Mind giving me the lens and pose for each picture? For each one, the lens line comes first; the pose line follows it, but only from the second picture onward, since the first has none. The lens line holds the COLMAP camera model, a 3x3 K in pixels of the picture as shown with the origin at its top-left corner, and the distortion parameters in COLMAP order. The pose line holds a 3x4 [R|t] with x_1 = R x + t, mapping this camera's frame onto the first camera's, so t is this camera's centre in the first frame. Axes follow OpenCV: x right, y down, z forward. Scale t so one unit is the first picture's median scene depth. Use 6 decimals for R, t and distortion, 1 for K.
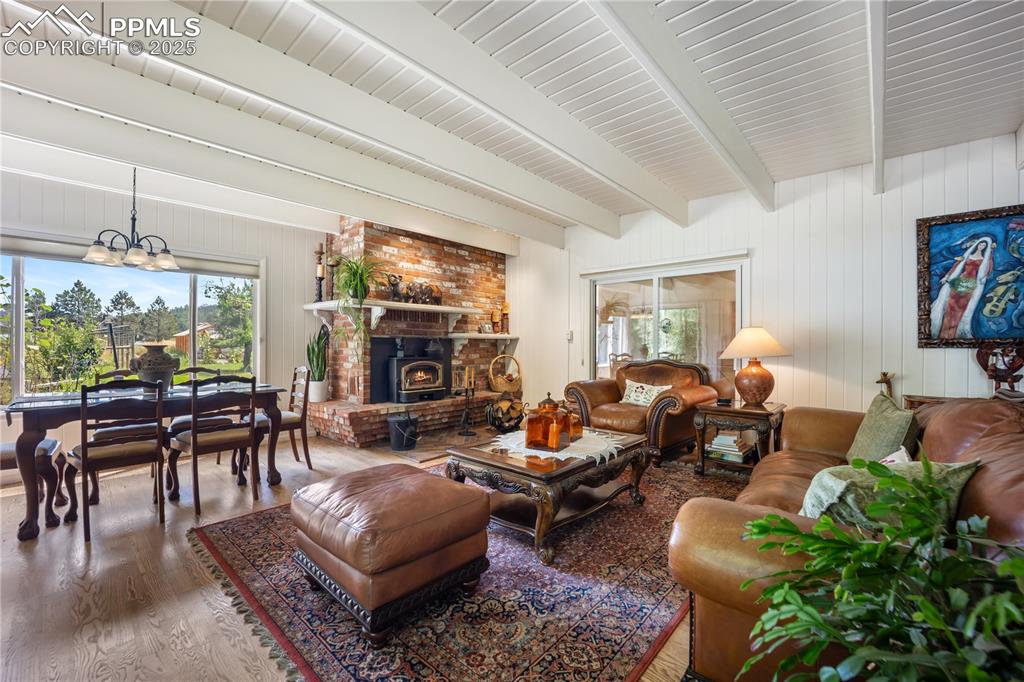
lens RADIAL K [[419.8, 0, 515.0], [0, 419.8, 341.4], [0, 0, 1]] dist [0.000245, -0.000105]
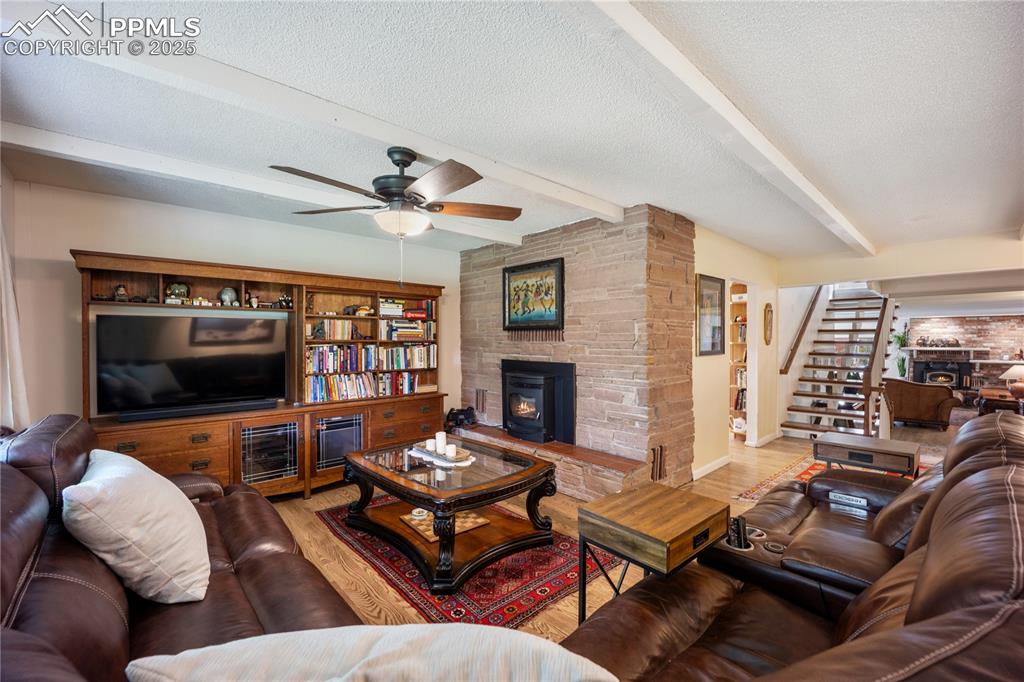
lens RADIAL K [[419.8, 0, 513.6], [0, 419.8, 344.1], [0, 0, 1]] dist [0.000245, -0.000105]
pose [[-0.100913, -0.004553, -0.994885, 2.119493], [0.002561, 0.999985, -0.004837, -0.093043], [0.994892, -0.003036, -0.100900, -1.009309]]
